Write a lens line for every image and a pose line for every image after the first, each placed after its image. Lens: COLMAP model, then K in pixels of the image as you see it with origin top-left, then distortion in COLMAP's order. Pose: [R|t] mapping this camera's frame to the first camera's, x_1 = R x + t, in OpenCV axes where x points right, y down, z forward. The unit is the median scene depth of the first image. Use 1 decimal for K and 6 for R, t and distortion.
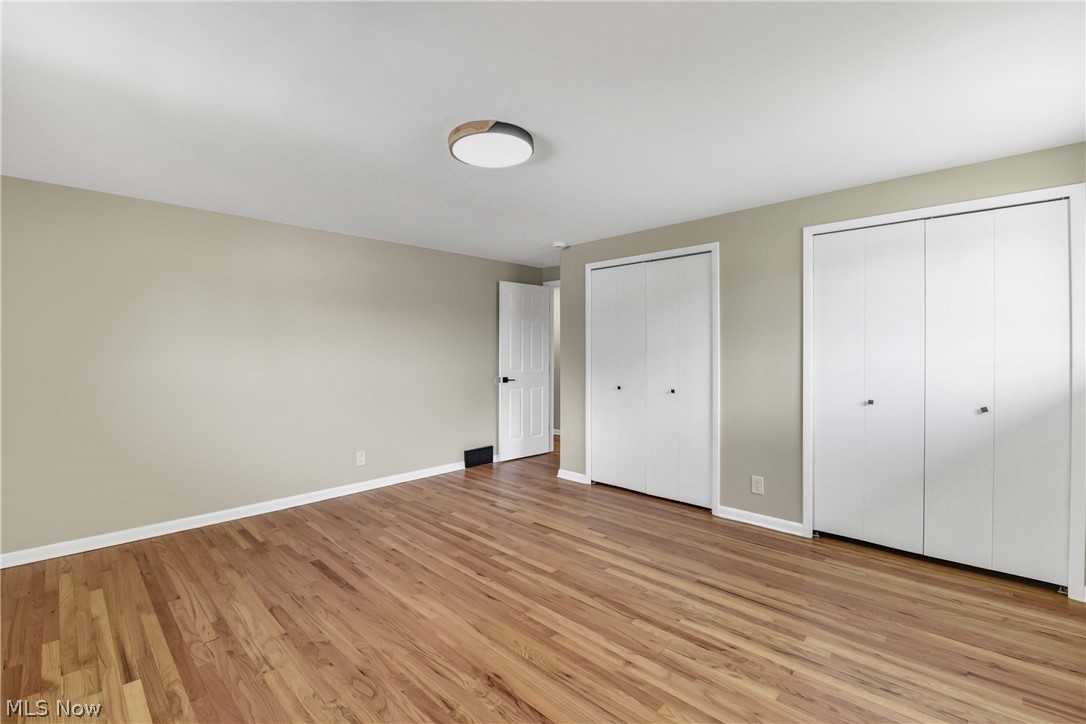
lens RADIAL K [[480.1, 0, 539.4], [0, 480.1, 361.6], [0, 0, 1]] dist [-0.003126, -0.011239]
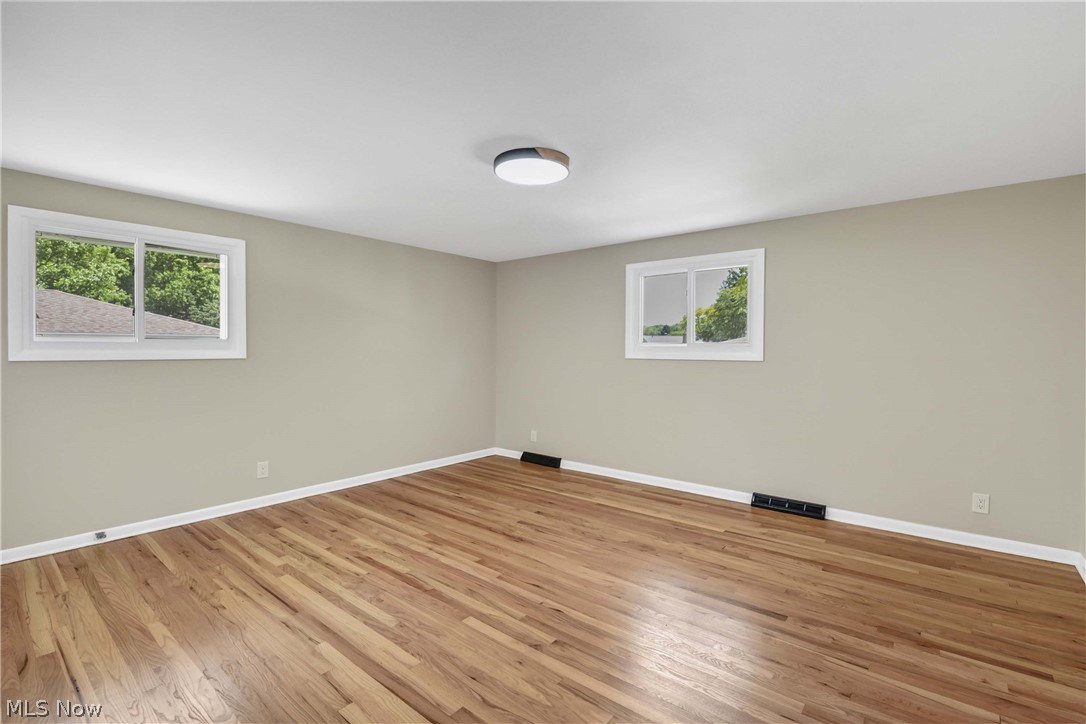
lens RADIAL K [[480.1, 0, 539.4], [0, 480.1, 361.6], [0, 0, 1]] dist [-0.003126, -0.011239]
pose [[-0.997596, -0.000806, -0.069294, -0.039895], [-0.003620, 0.999173, 0.040491, -0.018158], [0.069204, 0.040645, -0.996774, 2.046623]]
